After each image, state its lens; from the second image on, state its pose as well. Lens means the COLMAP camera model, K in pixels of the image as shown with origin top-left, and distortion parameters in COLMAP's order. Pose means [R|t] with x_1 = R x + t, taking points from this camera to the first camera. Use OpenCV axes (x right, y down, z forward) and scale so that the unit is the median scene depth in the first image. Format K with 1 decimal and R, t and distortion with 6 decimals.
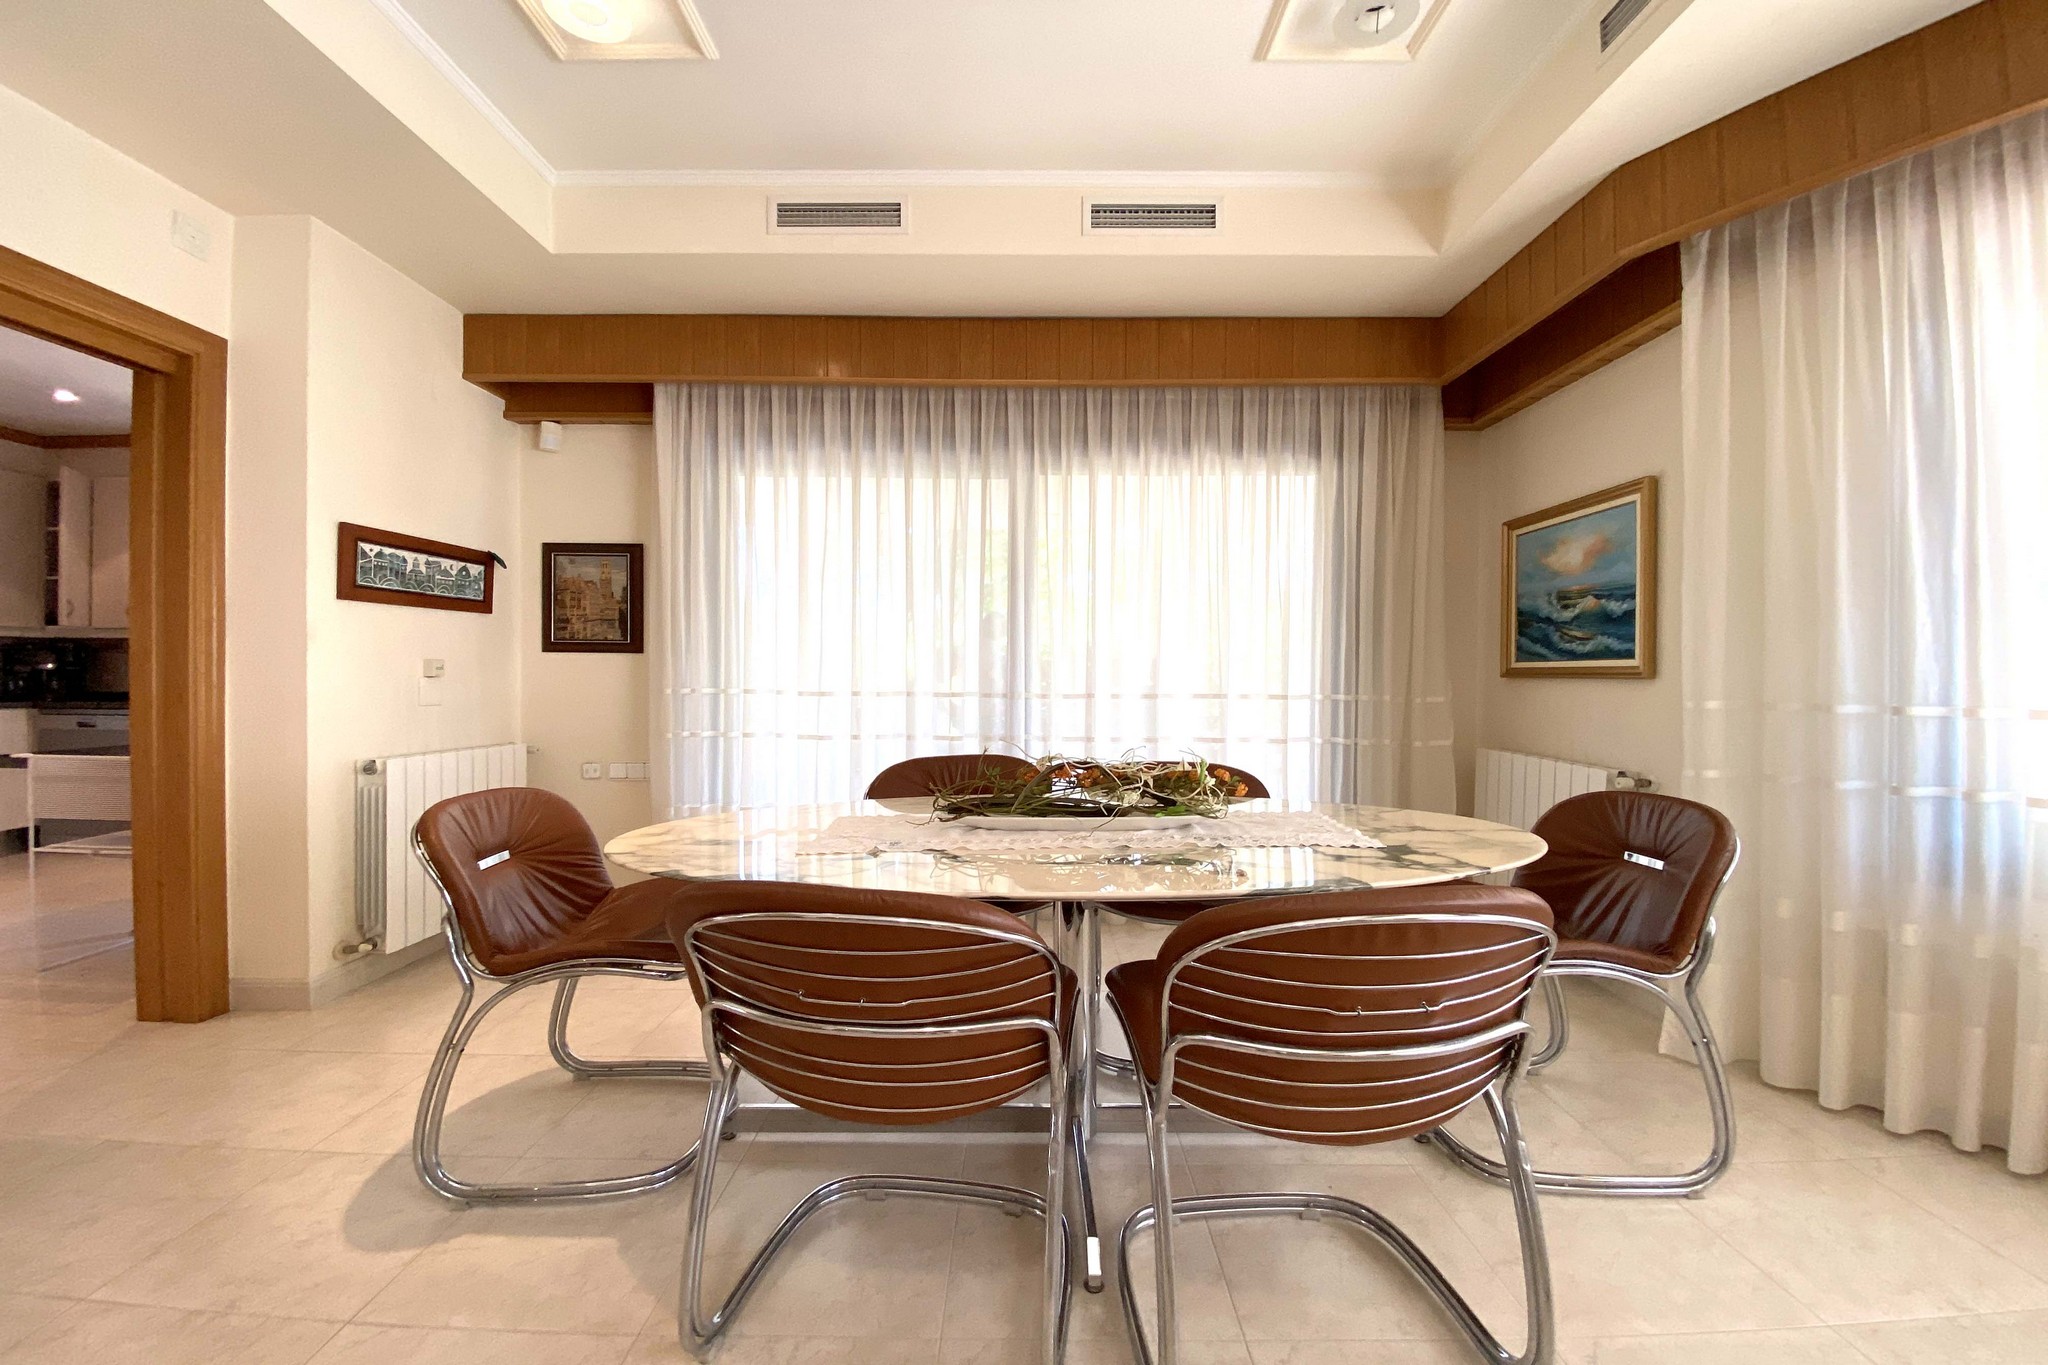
lens RADIAL K [[831.7, 0, 1006.2], [0, 831.7, 684.5], [0, 0, 1]] dist [-0.000041, -0.011016]
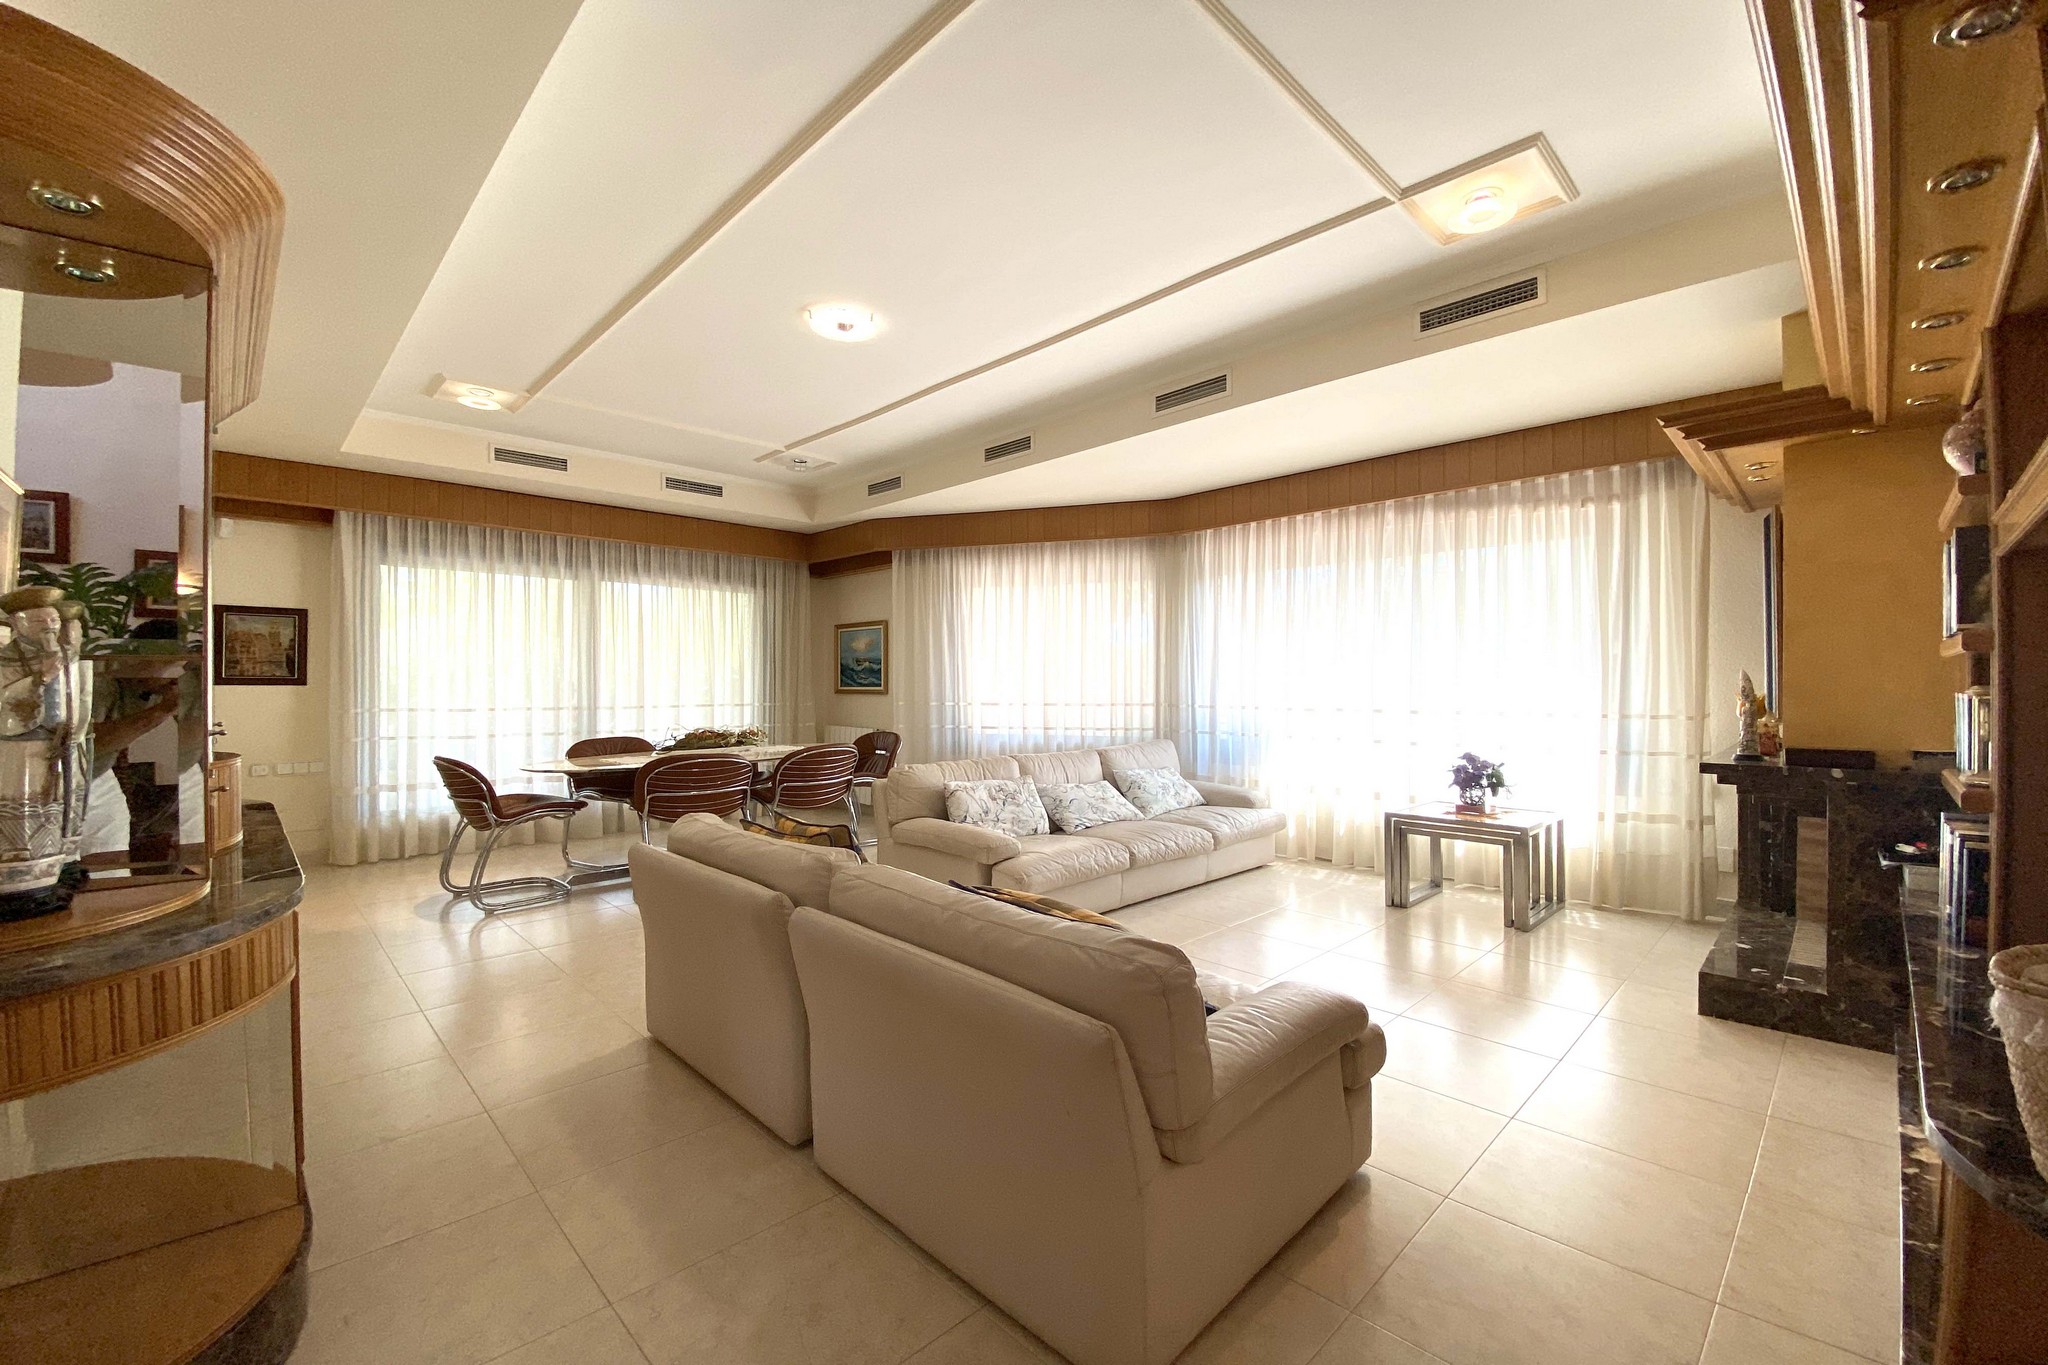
lens RADIAL K [[849.3, 0, 1024.0], [0, 849.3, 682.5], [0, 0, 1]] dist [0.068850, -0.000005]
pose [[0.706592, -0.004790, 0.707605, -0.698970], [0.012450, 0.999906, -0.005664, -0.019602], [-0.707512, 0.012812, 0.706585, -1.030697]]
